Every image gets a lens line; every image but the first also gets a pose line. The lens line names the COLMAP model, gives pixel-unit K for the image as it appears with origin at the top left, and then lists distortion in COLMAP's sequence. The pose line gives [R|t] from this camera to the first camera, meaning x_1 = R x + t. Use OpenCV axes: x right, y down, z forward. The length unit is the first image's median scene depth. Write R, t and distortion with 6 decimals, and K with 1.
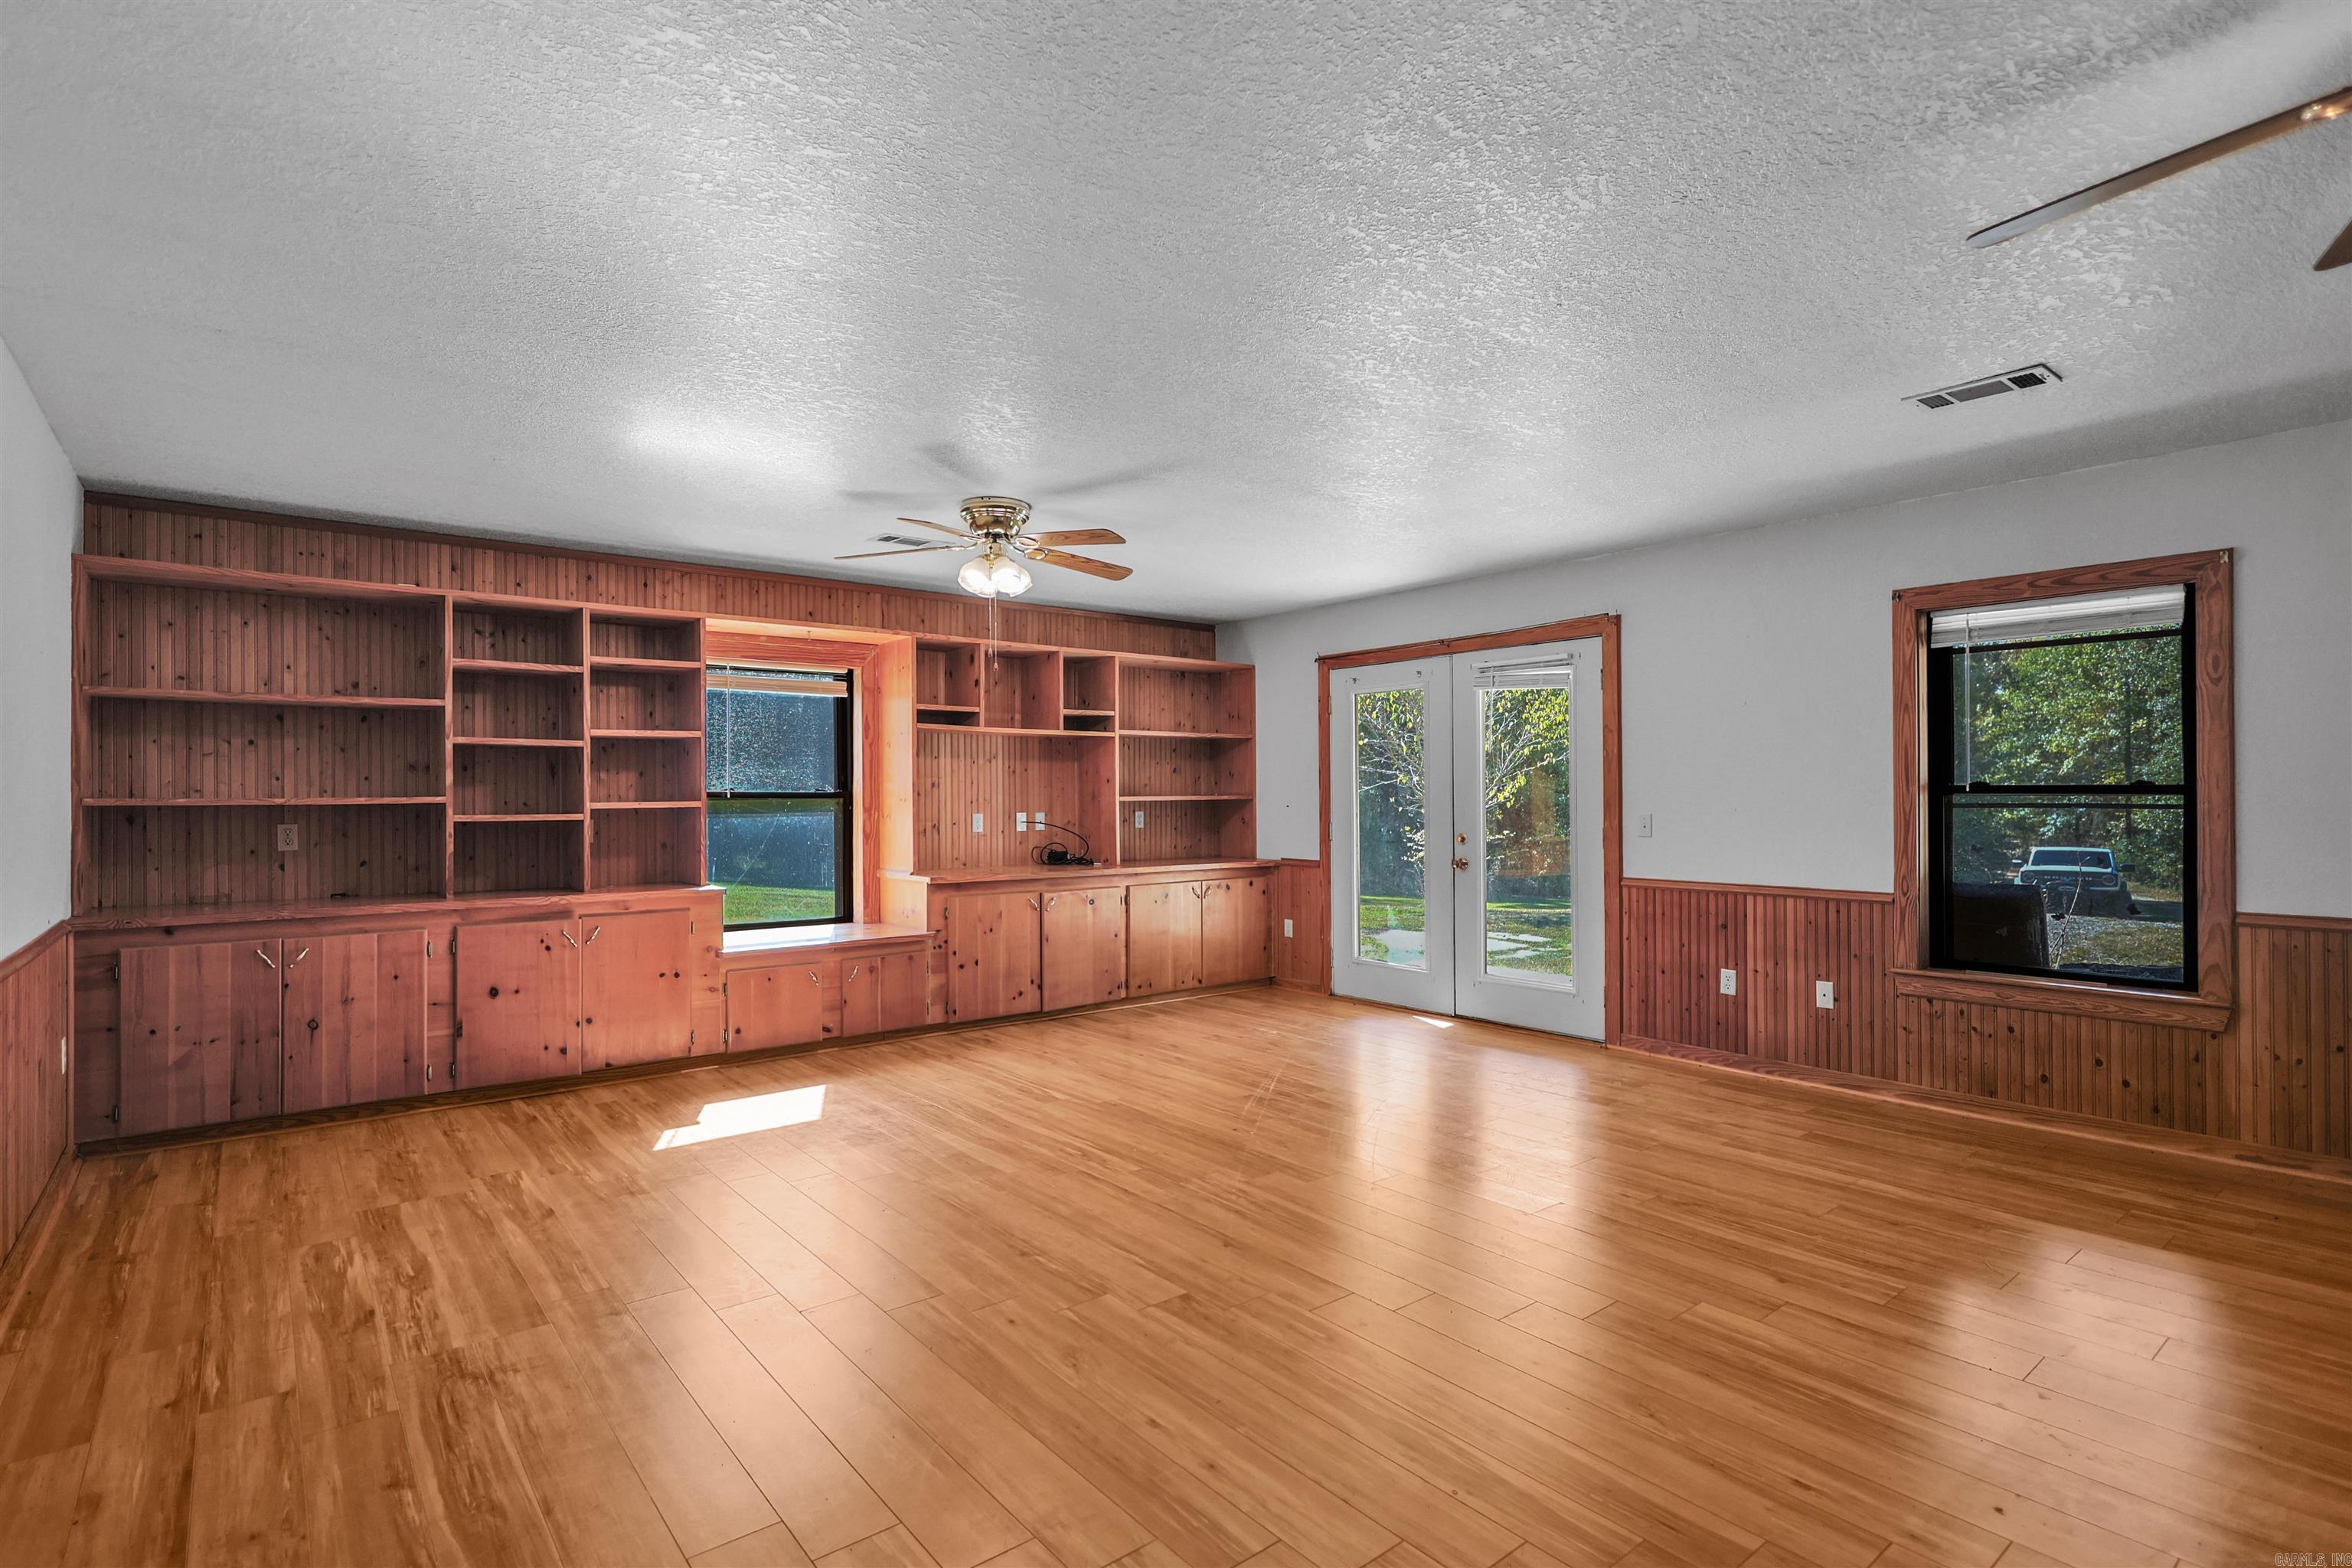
lens RADIAL K [[1137.6, 0, 1176.0], [0, 1137.6, 784.0], [0, 0, 1]] dist [0.000189, -0.000013]
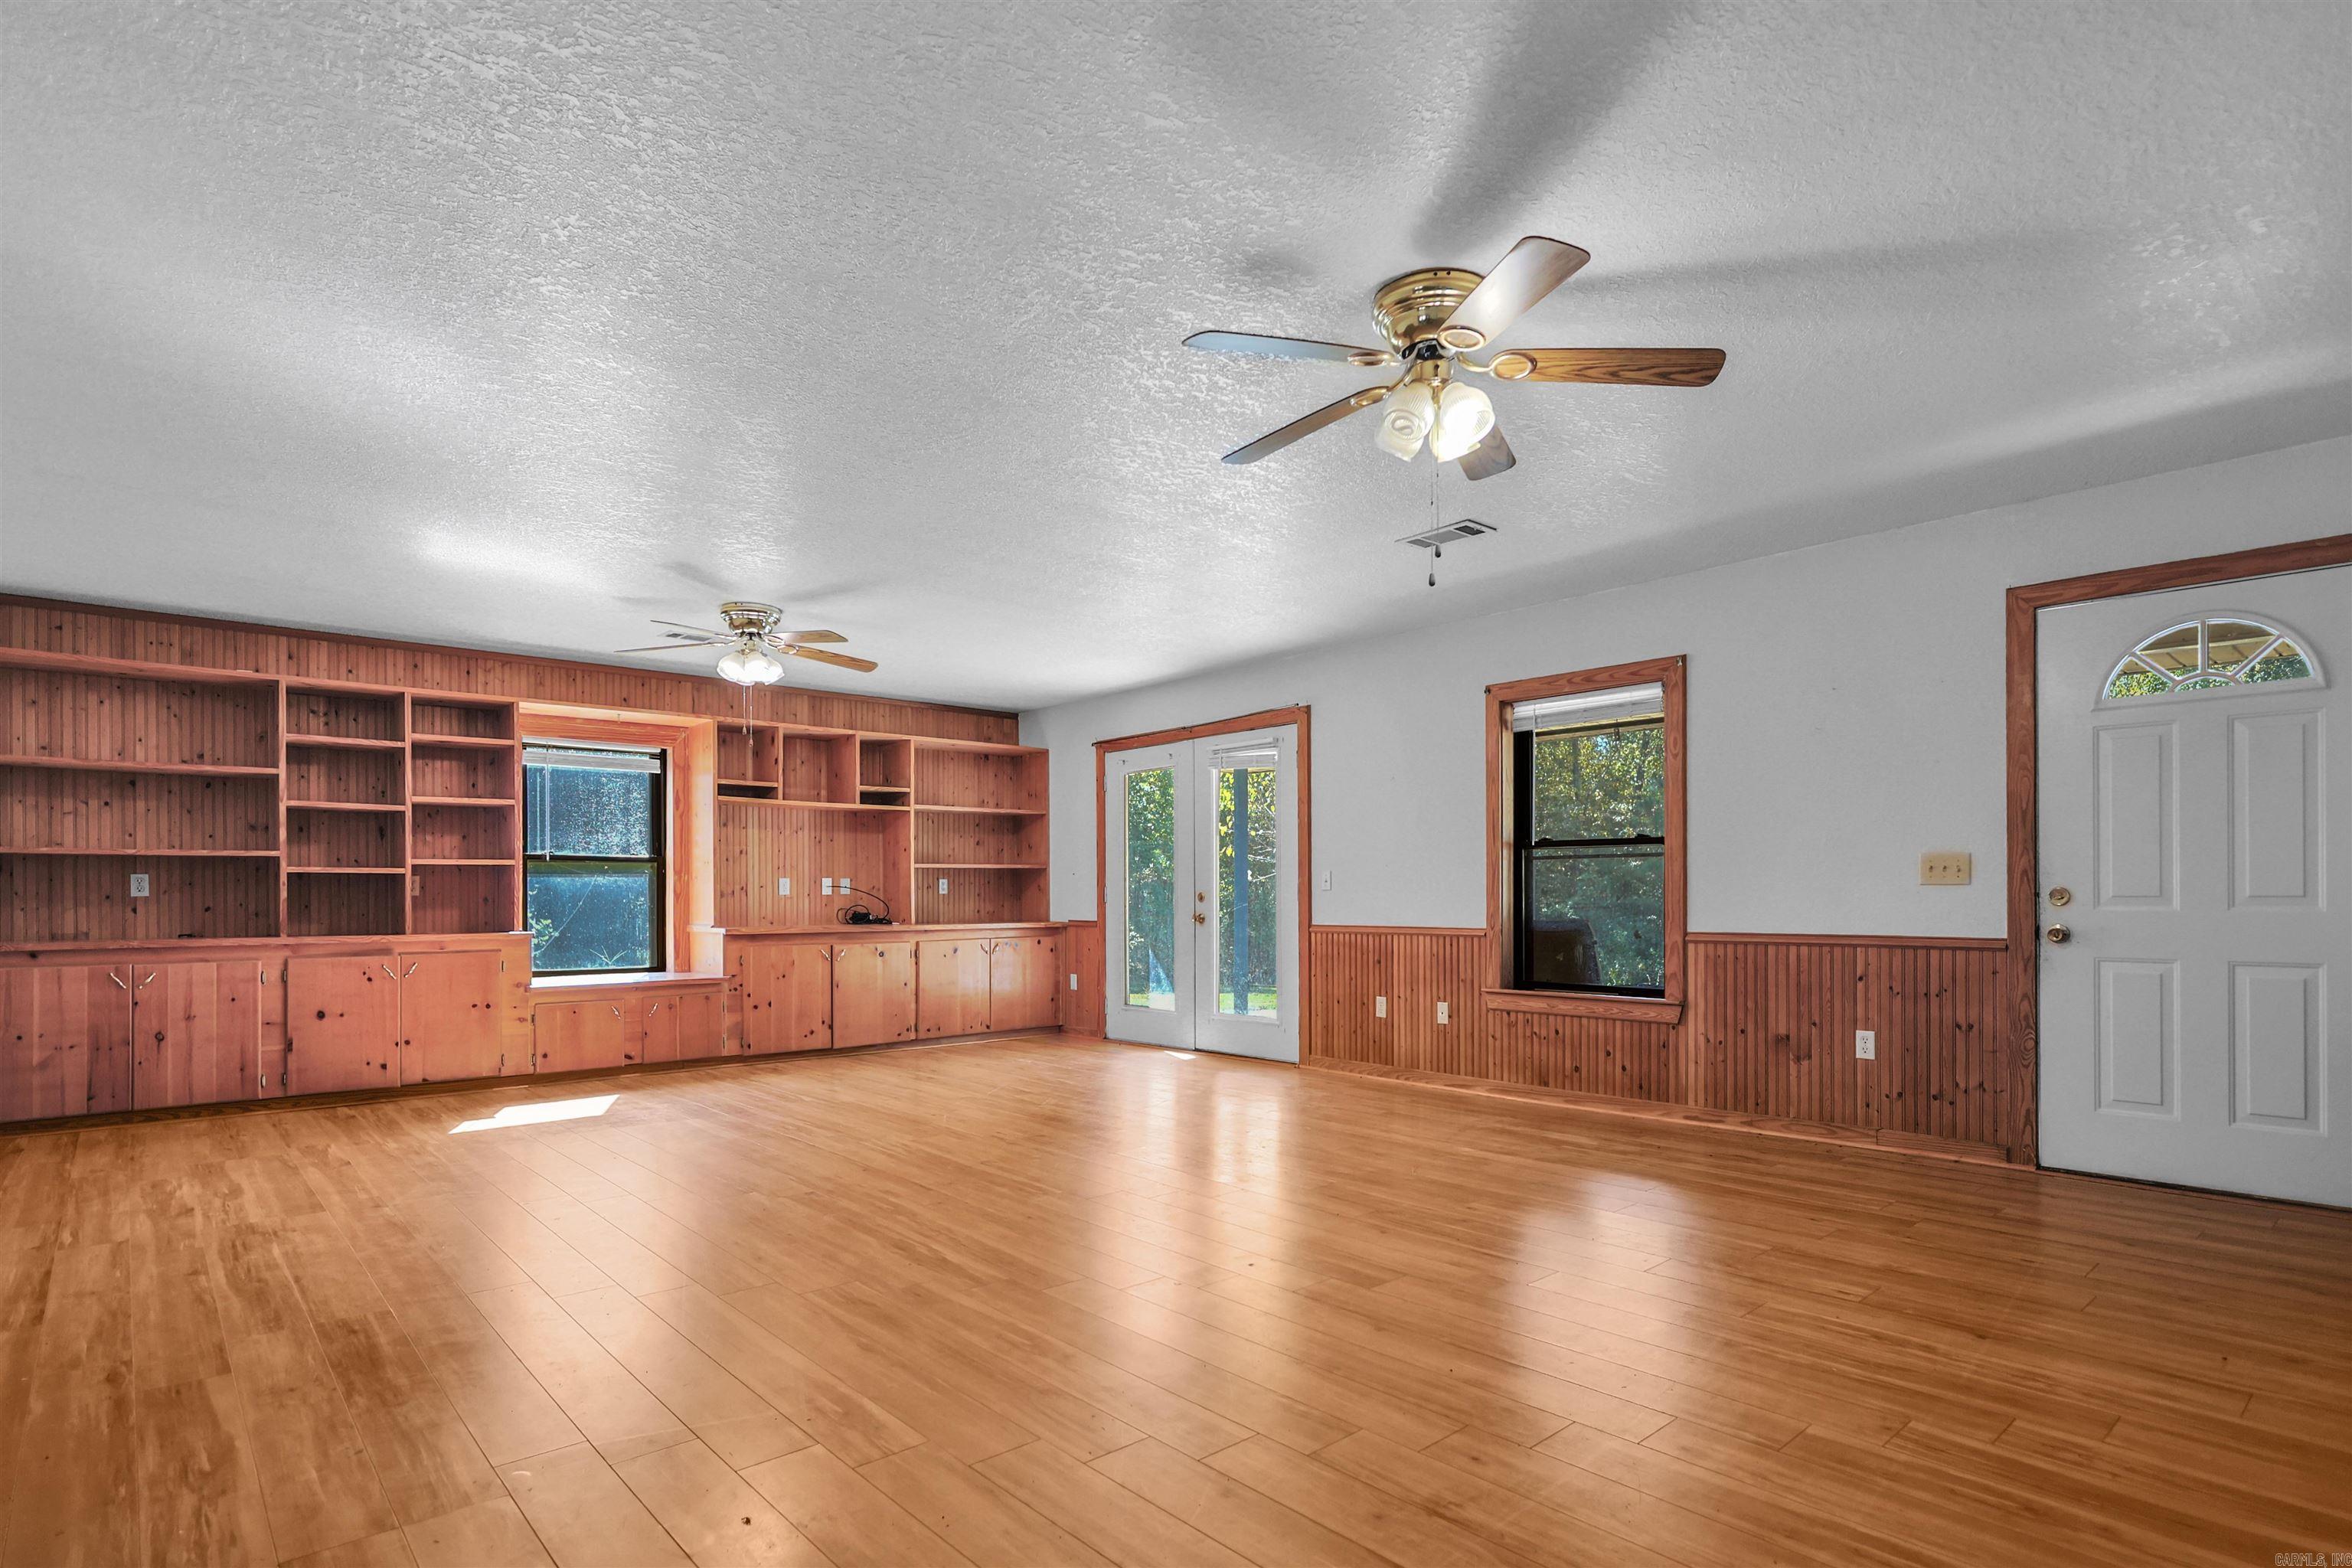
lens RADIAL K [[1172.2, 0, 1184.1], [0, 1172.2, 885.3], [0, 0, 1]] dist [-0.001869, 0.001179]
pose [[0.998616, -0.000696, 0.052580, 0.228091], [0.000644, 0.999999, 0.001001, 0.045951], [-0.052581, -0.000965, 0.998616, -0.258855]]
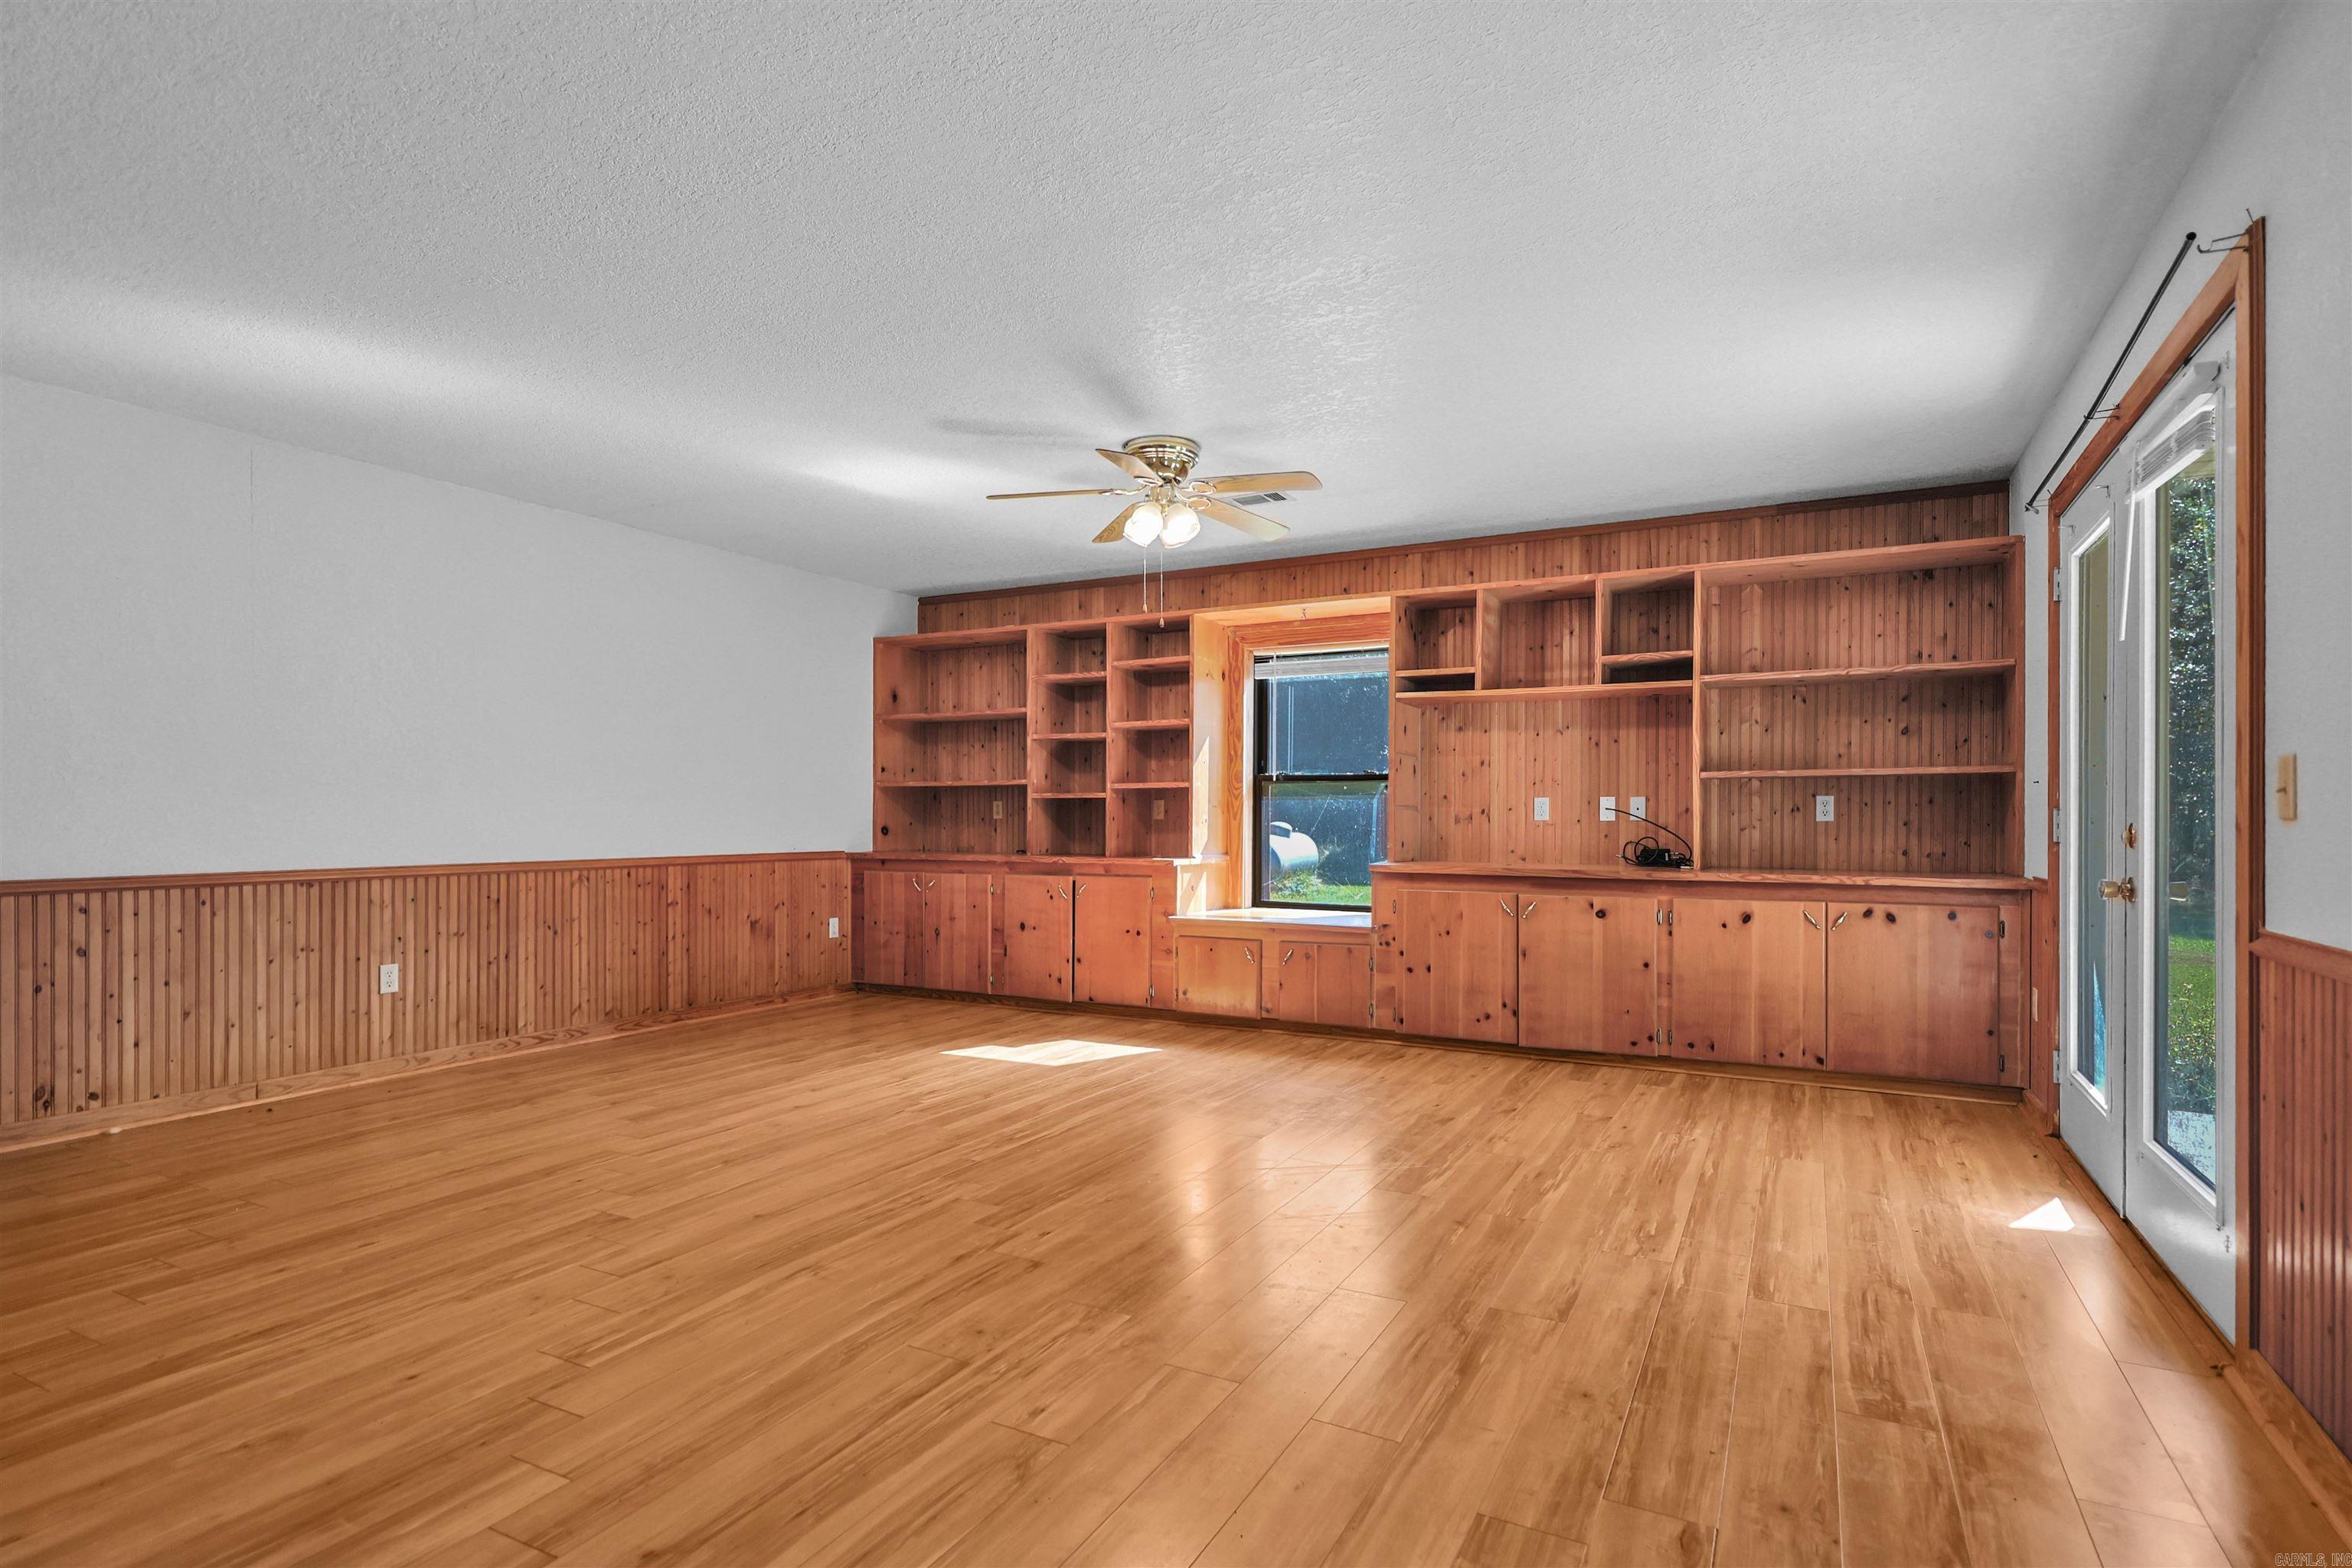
lens RADIAL K [[1180.1, 0, 1200.1], [0, 1180.1, 817.8], [0, 0, 1]] dist [0.003068, 0.000024]
pose [[0.403367, 0.004548, -0.915027, 0.709794], [0.005636, 0.999956, 0.007455, 0.046990], [0.915021, -0.008165, 0.403324, 0.619821]]
